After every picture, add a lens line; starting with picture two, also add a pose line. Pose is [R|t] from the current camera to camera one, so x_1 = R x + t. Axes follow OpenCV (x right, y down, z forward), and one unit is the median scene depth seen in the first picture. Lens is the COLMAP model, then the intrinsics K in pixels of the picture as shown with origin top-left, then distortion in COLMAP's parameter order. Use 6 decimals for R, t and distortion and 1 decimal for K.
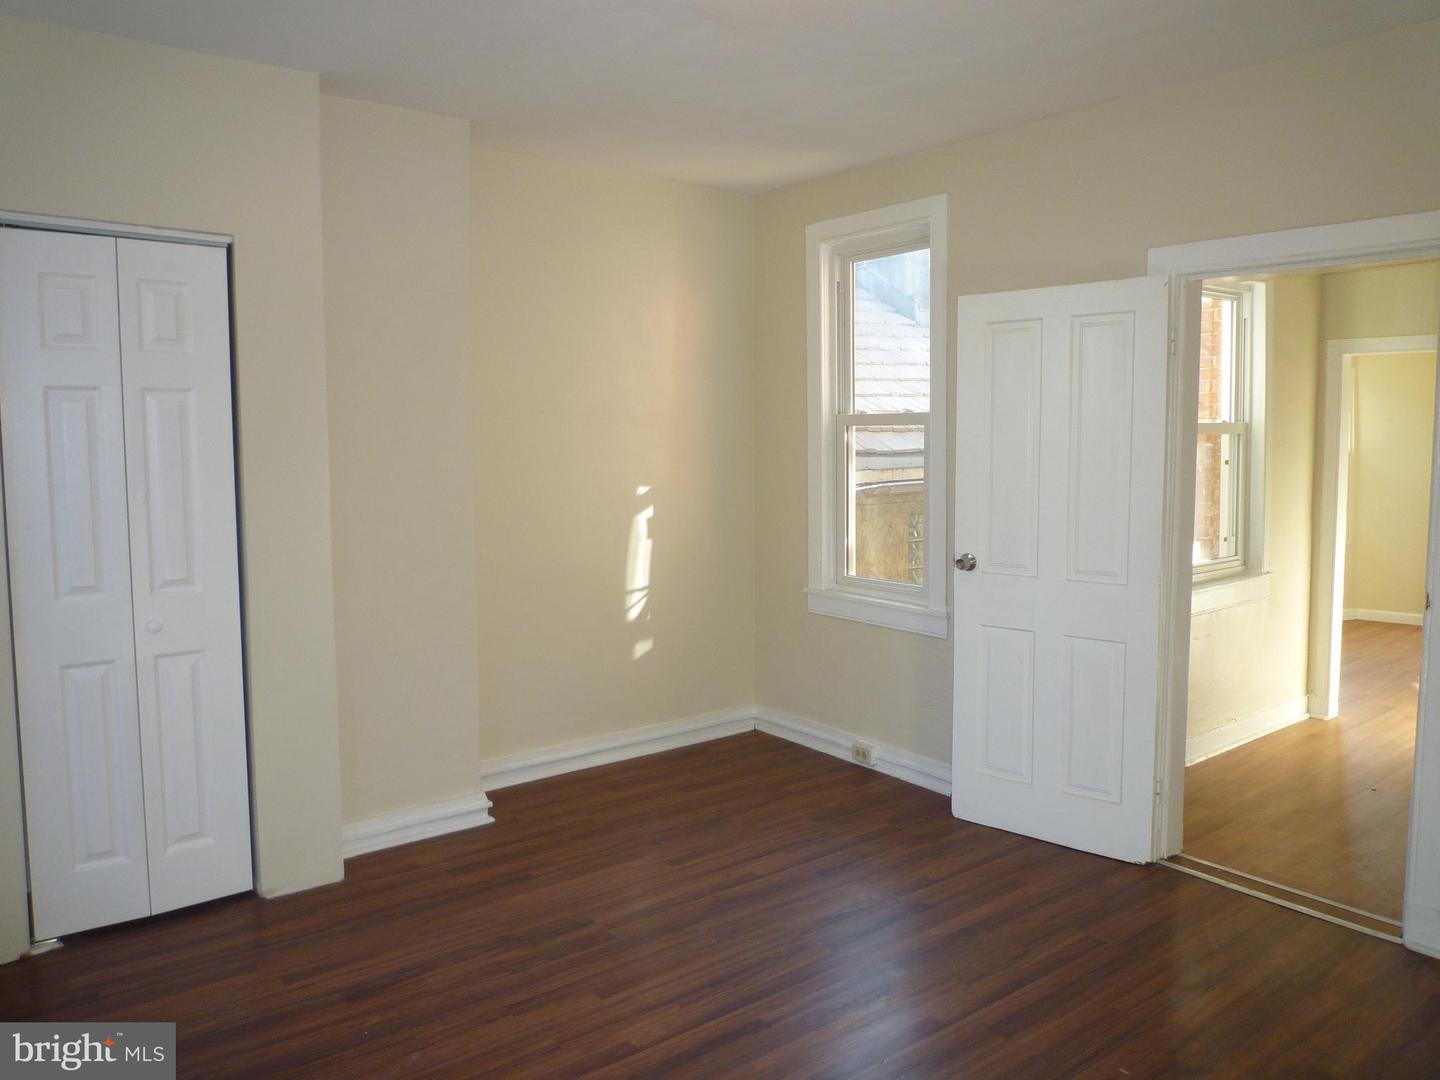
lens RADIAL K [[1051.8, 0, 726.5], [0, 1051.8, 538.9], [0, 0, 1]] dist [-0.034620, -0.019540]
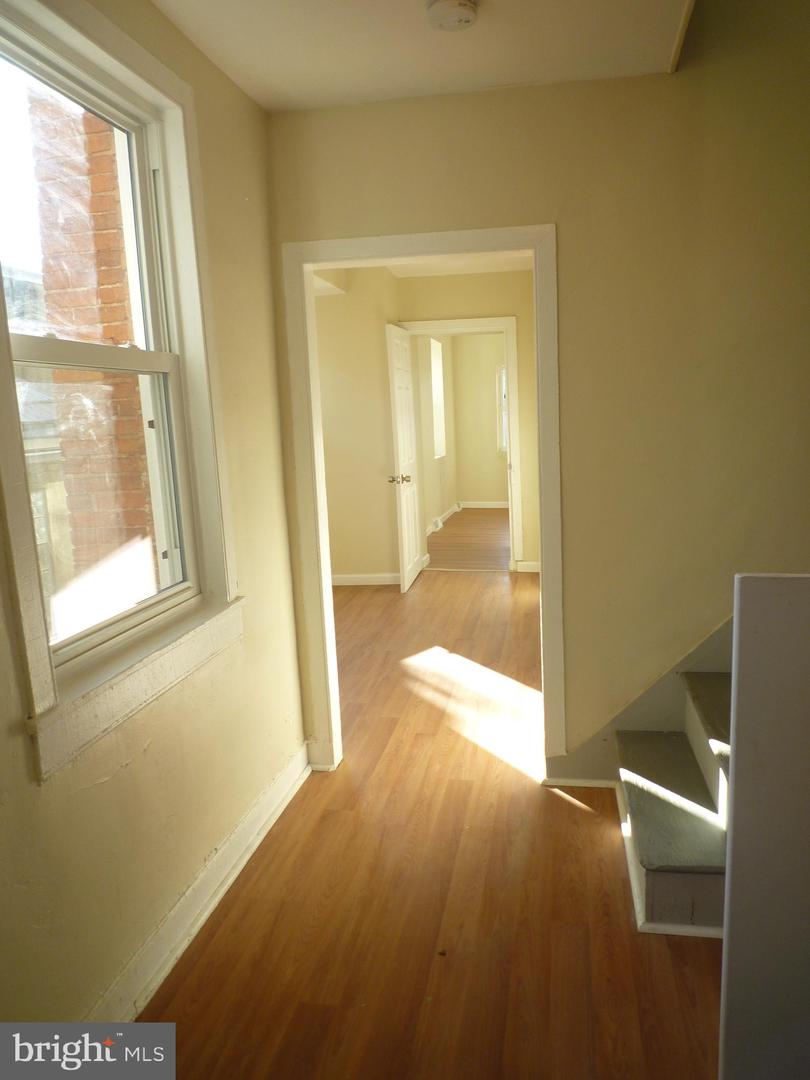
lens RADIAL K [[788.9, 0, 412.4], [0, 788.9, 539.2], [0, 0, 1]] dist [-0.034620, -0.019540]
pose [[0.754037, -0.120745, 0.645638, 0.299407], [0.096897, 0.992652, 0.072477, -0.027327], [-0.649645, 0.007910, 0.760197, 0.573392]]
